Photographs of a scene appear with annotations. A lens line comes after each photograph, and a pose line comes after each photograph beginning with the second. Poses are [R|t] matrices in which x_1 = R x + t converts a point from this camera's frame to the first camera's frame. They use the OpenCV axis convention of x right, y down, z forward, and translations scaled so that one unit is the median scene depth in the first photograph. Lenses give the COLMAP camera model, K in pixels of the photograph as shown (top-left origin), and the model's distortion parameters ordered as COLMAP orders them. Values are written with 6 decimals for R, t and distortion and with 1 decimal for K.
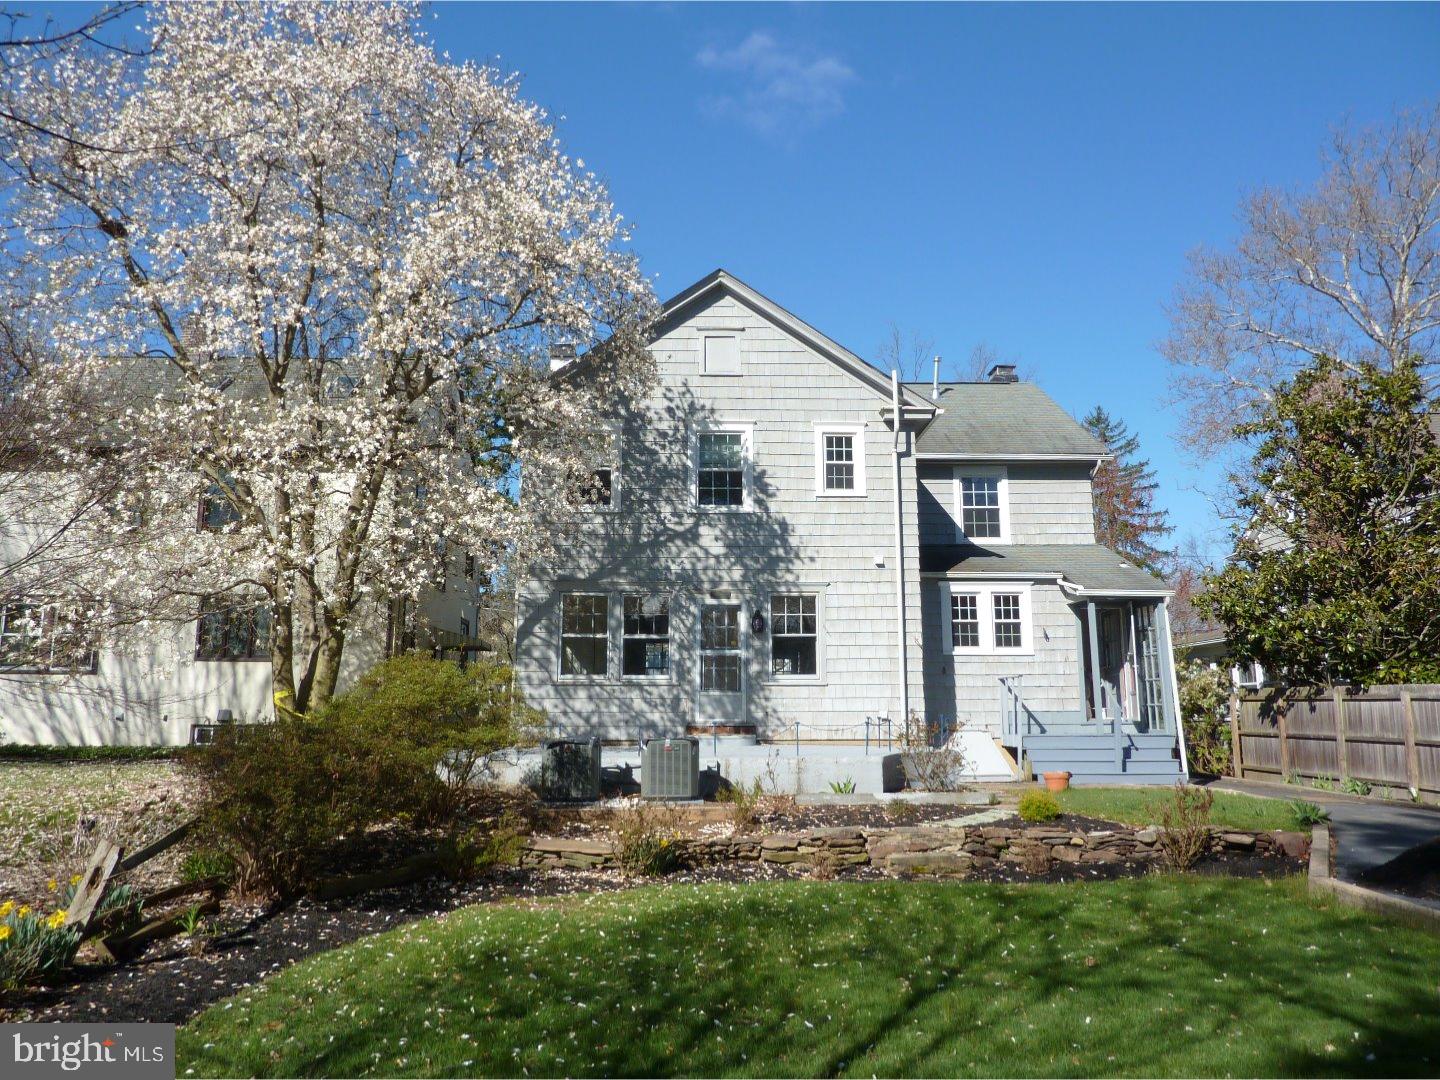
lens RADIAL K [[1072.3, 0, 725.3], [0, 1072.3, 533.9], [0, 0, 1]] dist [-0.021409, -0.017214]
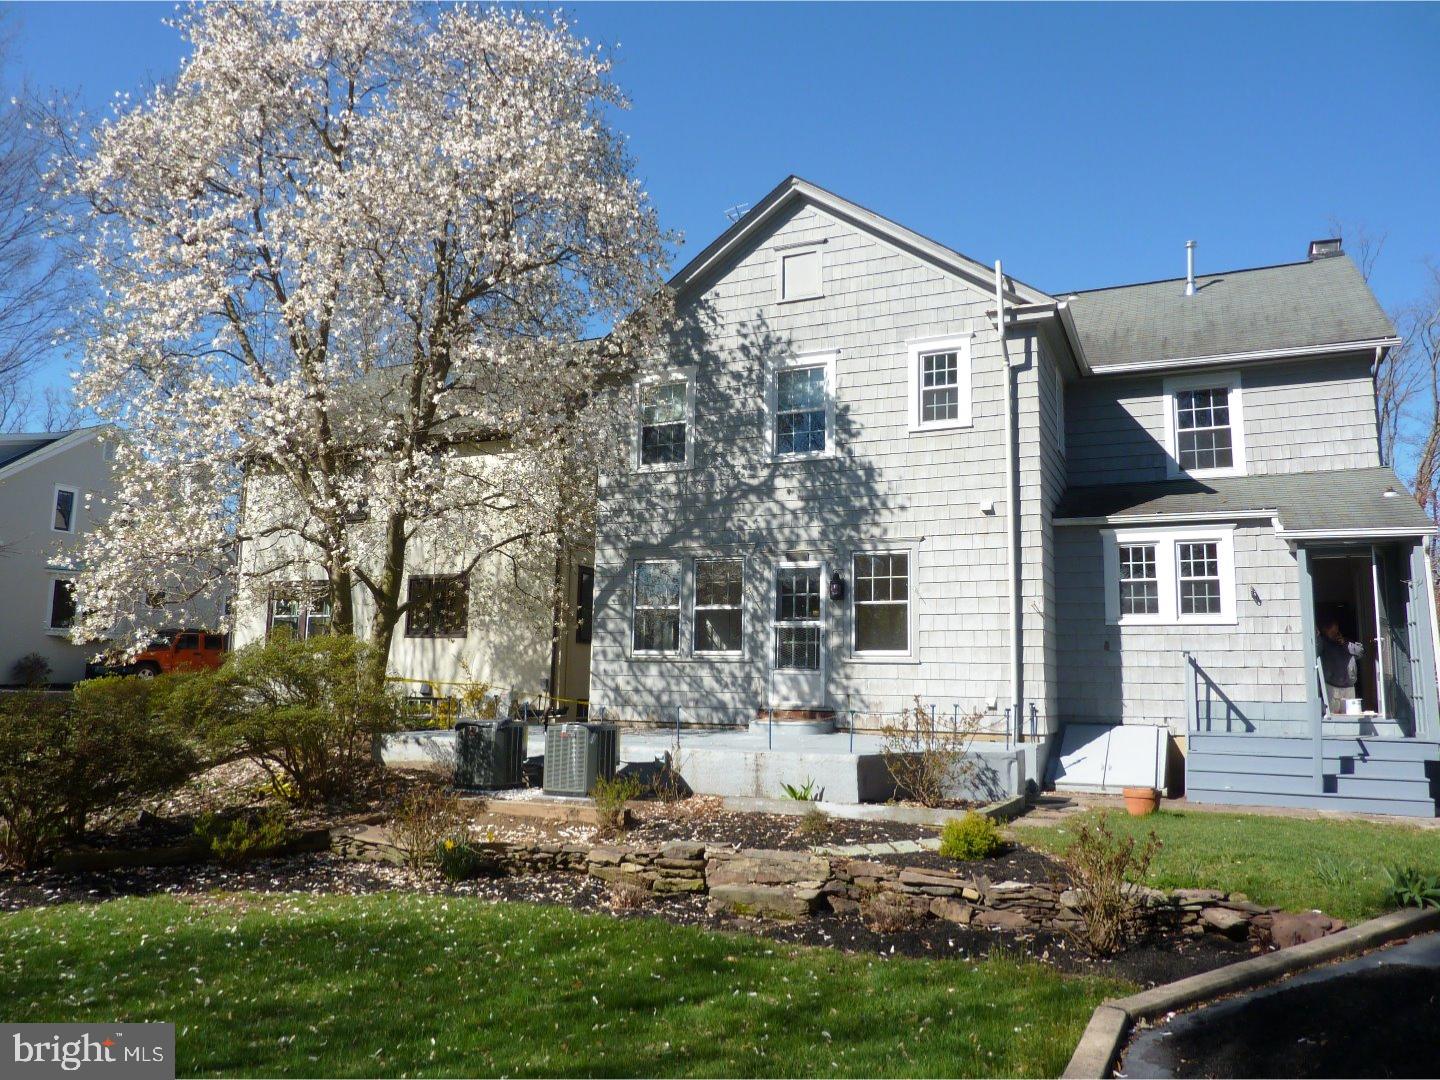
lens RADIAL K [[1072.3, 0, 720.4], [0, 1072.3, 542.3], [0, 0, 1]] dist [-0.021409, -0.017214]
pose [[0.890554, -0.042359, -0.452902, 0.324919], [0.056026, 0.998288, 0.016796, 0.027422], [0.451415, -0.040332, 0.891402, 0.209649]]
